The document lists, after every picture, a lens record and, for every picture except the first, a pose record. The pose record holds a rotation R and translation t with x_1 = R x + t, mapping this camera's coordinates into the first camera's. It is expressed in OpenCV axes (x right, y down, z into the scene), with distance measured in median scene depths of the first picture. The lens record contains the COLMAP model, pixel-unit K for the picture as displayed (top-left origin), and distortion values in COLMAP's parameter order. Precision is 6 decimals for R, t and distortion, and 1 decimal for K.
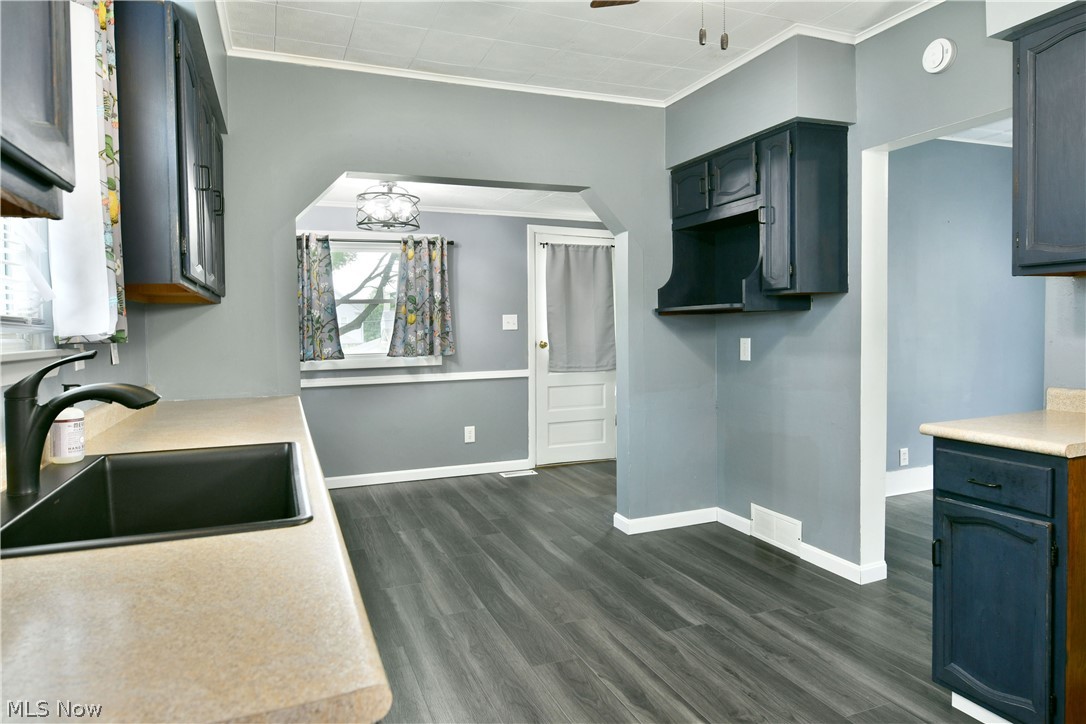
lens RADIAL K [[662.2, 0, 540.7], [0, 662.2, 329.8], [0, 0, 1]] dist [-0.014339, -0.001825]
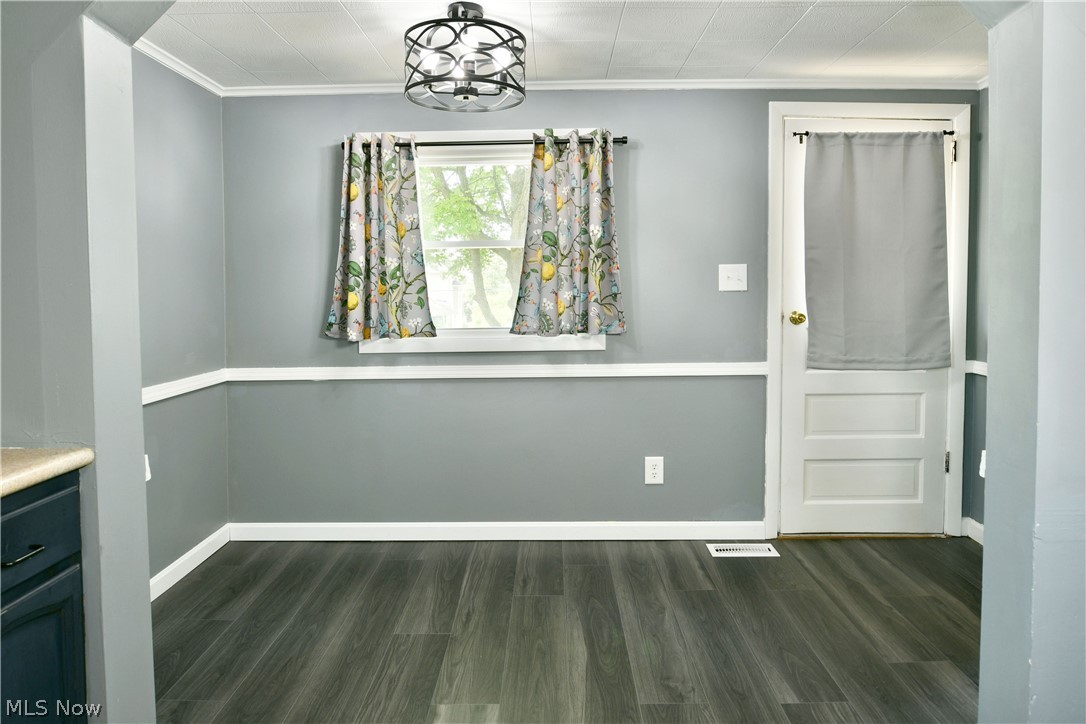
lens RADIAL K [[615.0, 0, 518.4], [0, 615.0, 303.9], [0, 0, 1]] dist [-0.017686, -0.000866]
pose [[0.896016, 0.015431, -0.443754, 0.024124], [-0.005241, 0.999694, 0.024181, -0.000658], [0.443992, -0.019341, 0.895822, 0.482347]]
